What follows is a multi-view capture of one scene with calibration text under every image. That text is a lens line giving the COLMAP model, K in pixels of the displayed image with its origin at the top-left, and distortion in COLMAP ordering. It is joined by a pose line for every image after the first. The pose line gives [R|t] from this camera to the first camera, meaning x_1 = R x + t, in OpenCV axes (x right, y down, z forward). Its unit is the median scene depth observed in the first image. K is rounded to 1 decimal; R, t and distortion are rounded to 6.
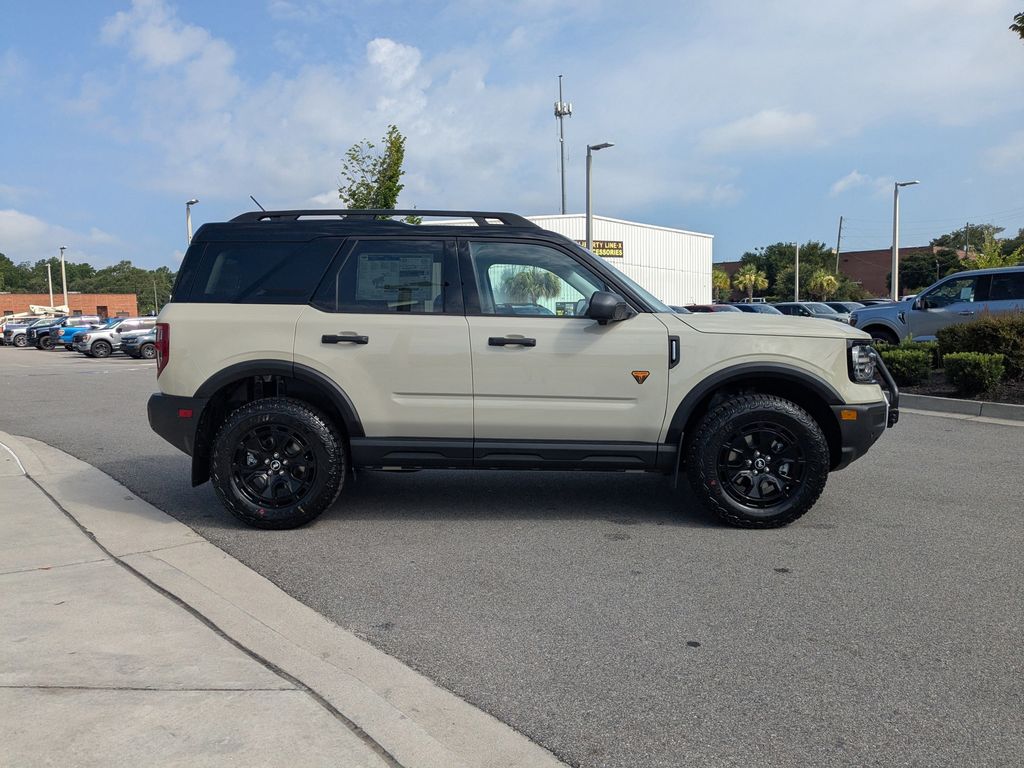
lens RADIAL K [[776.2, 0, 512.1], [0, 776.2, 384.5], [0, 0, 1]] dist [0.031119, 0.010204]
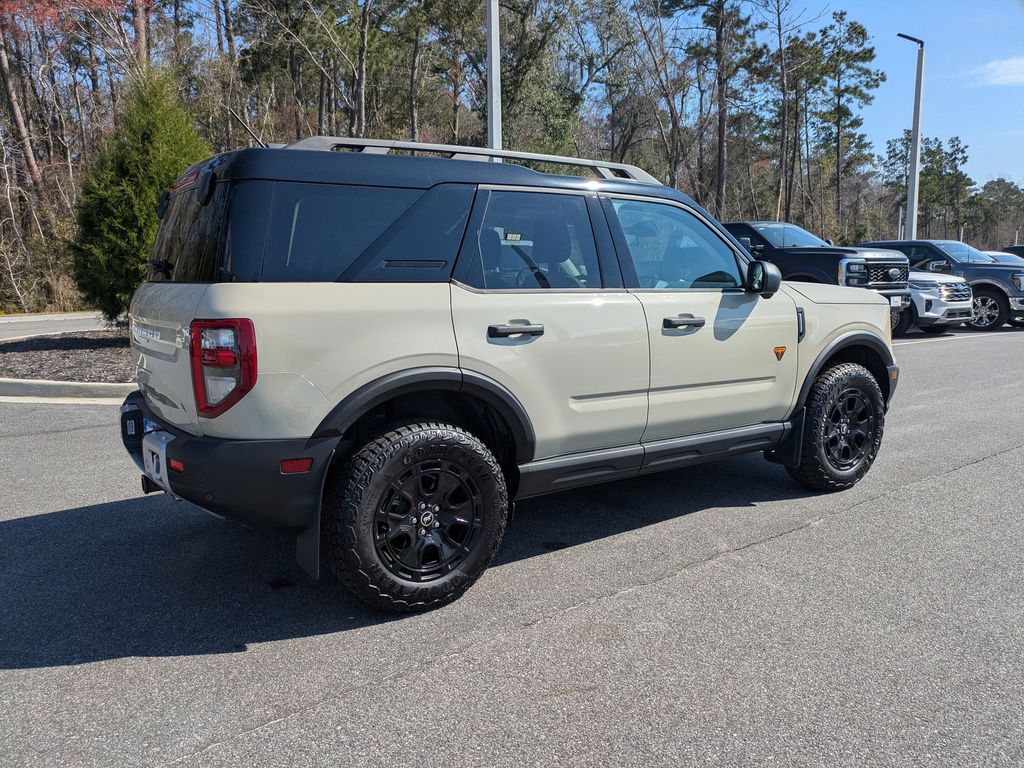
lens RADIAL K [[776.2, 0, 494.6], [0, 776.2, 394.0], [0, 0, 1]] dist [0.031119, 0.010204]
pose [[0.823443, -0.102610, 0.558043, -0.639095], [0.044221, 0.992126, 0.117175, -0.085159], [-0.565672, -0.071809, 0.821497, 0.417625]]
